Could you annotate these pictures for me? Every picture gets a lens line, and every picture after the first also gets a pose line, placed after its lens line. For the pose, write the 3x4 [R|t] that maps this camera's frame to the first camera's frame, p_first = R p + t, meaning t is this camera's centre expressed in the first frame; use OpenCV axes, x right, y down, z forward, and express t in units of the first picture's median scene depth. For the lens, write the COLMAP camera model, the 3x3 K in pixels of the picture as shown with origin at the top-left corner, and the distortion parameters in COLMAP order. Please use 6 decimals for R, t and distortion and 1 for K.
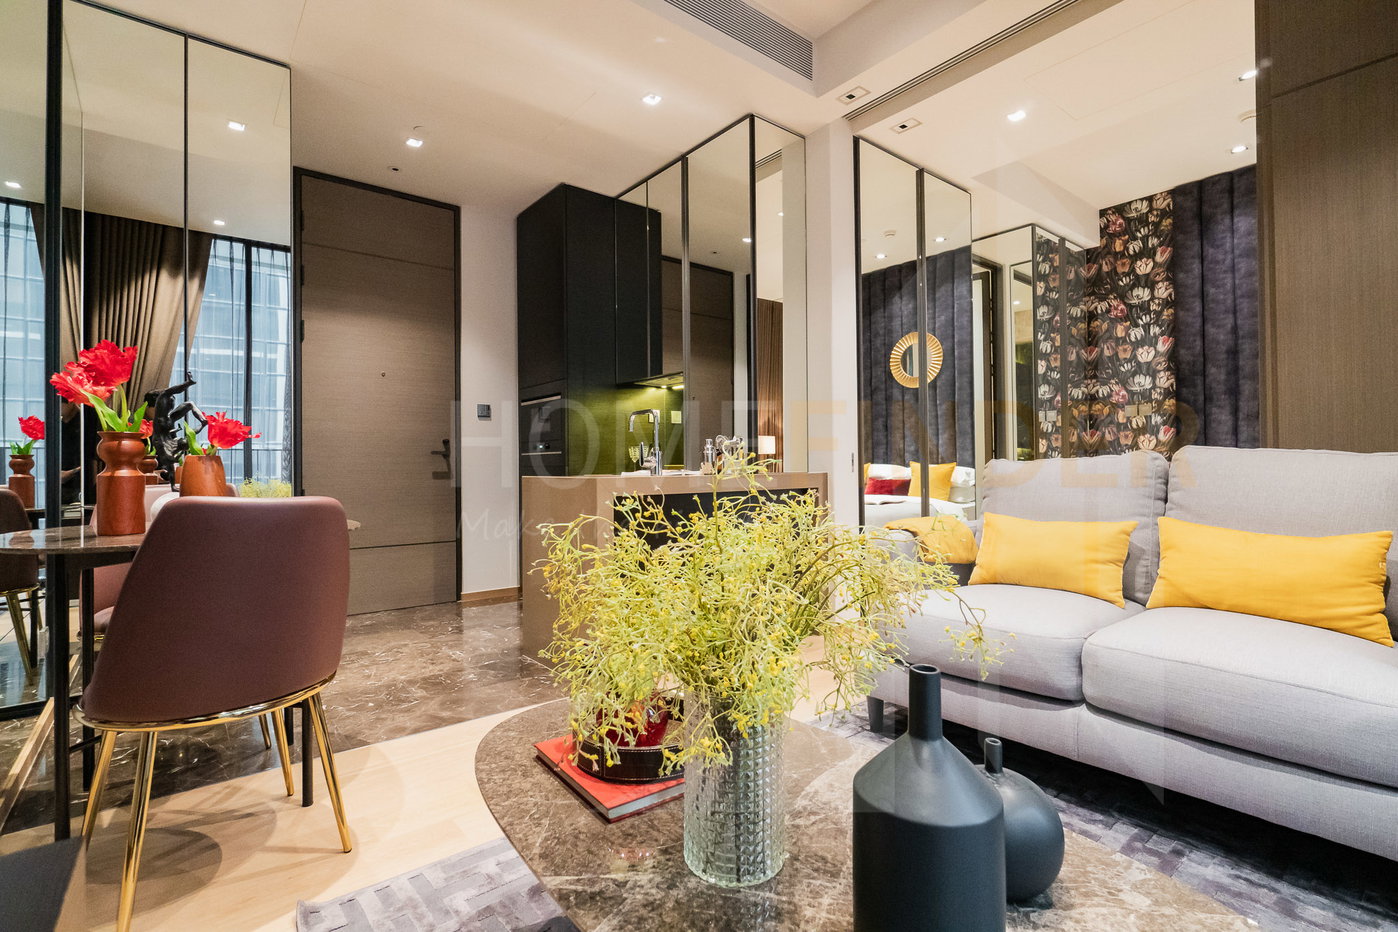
lens RADIAL K [[652.9, 0, 702.1], [0, 652.9, 462.0], [0, 0, 1]] dist [0.001894, 0.000694]
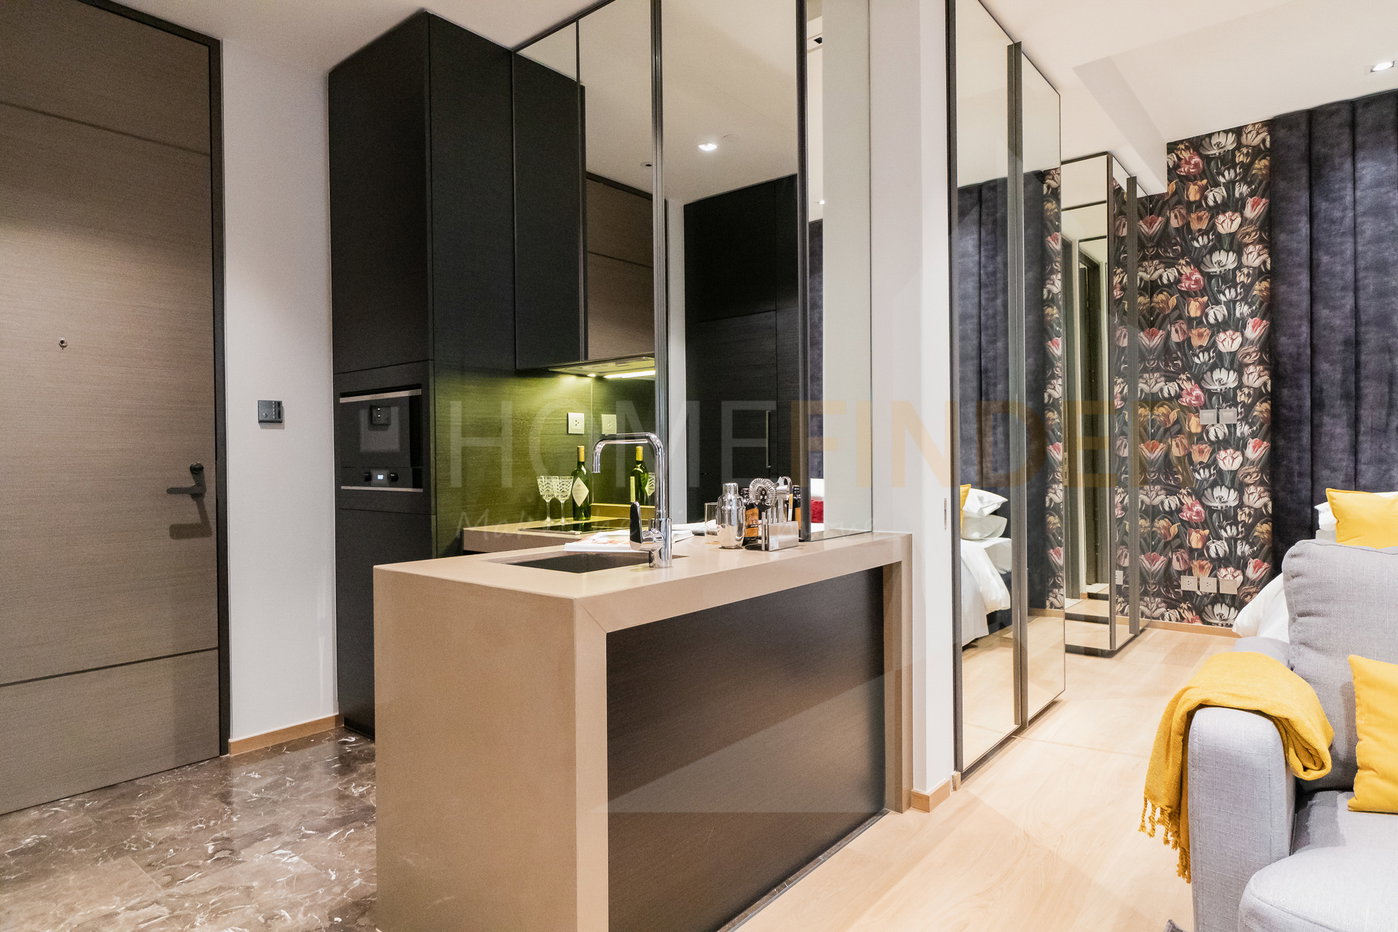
lens RADIAL K [[798.6, 0, 694.7], [0, 798.6, 463.7], [0, 0, 1]] dist [0.004820, 0.000052]
pose [[0.982065, -0.000404, 0.188541, -0.095029], [-0.002621, 0.999872, 0.015794, -0.040556], [-0.188524, -0.016005, 0.981938, 0.229461]]
